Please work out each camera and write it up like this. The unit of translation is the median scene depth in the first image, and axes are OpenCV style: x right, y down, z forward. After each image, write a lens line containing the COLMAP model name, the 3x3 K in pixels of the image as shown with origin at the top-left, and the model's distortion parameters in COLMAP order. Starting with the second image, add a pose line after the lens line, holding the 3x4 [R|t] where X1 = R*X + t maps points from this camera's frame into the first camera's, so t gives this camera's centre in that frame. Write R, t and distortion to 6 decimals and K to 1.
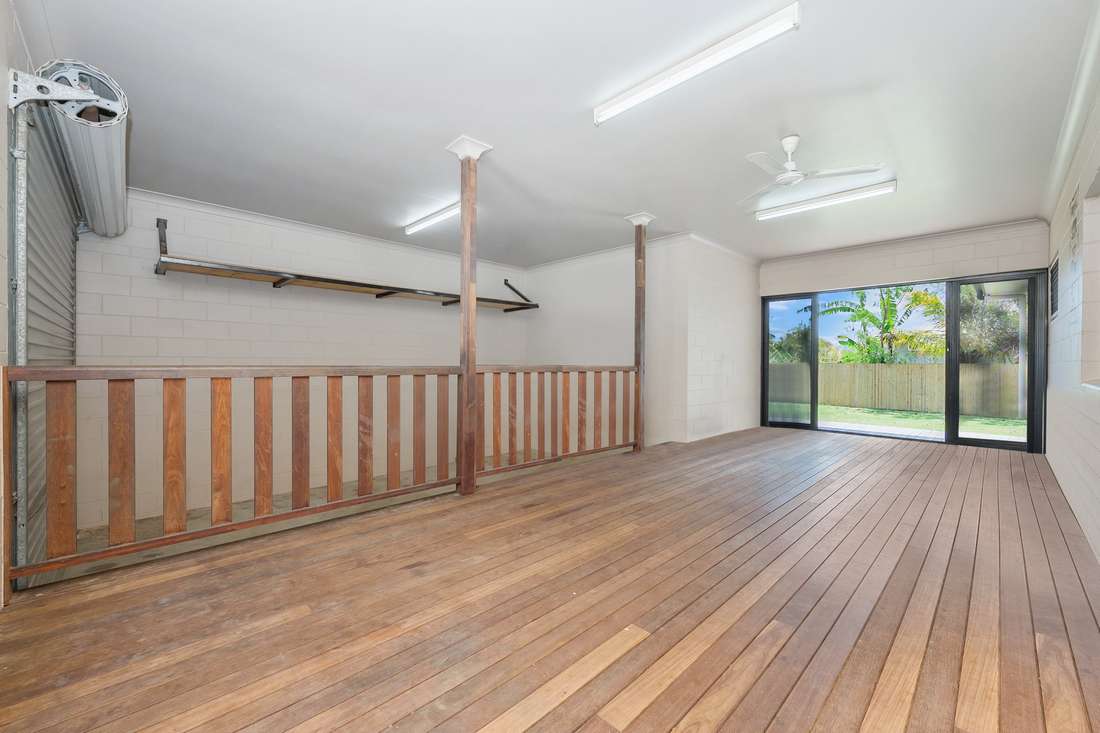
lens RADIAL K [[439.1, 0, 548.5], [0, 439.1, 363.1], [0, 0, 1]] dist [0.013386, 0.000846]
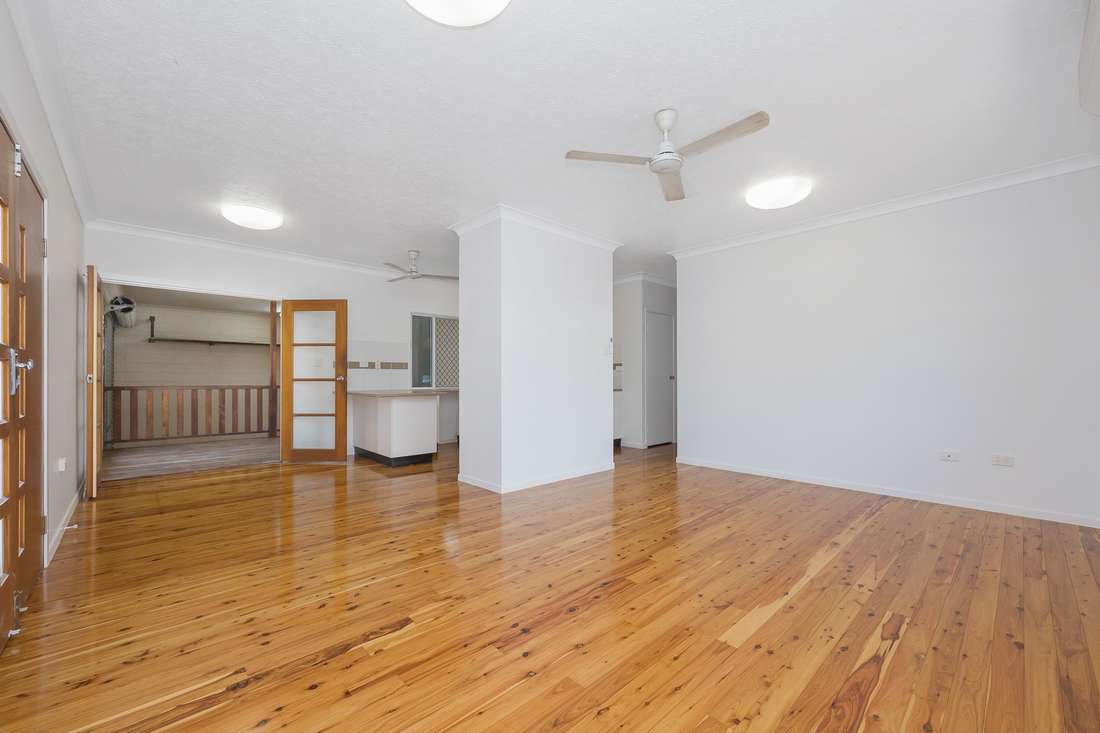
lens RADIAL K [[439.1, 0, 551.4], [0, 439.1, 371.7], [0, 0, 1]] dist [0.013386, 0.000846]
pose [[0.999950, -0.001076, -0.009972, 1.558145], [0.001009, 0.999977, -0.006733, -0.056176], [0.009979, 0.006722, 0.999928, -1.626262]]
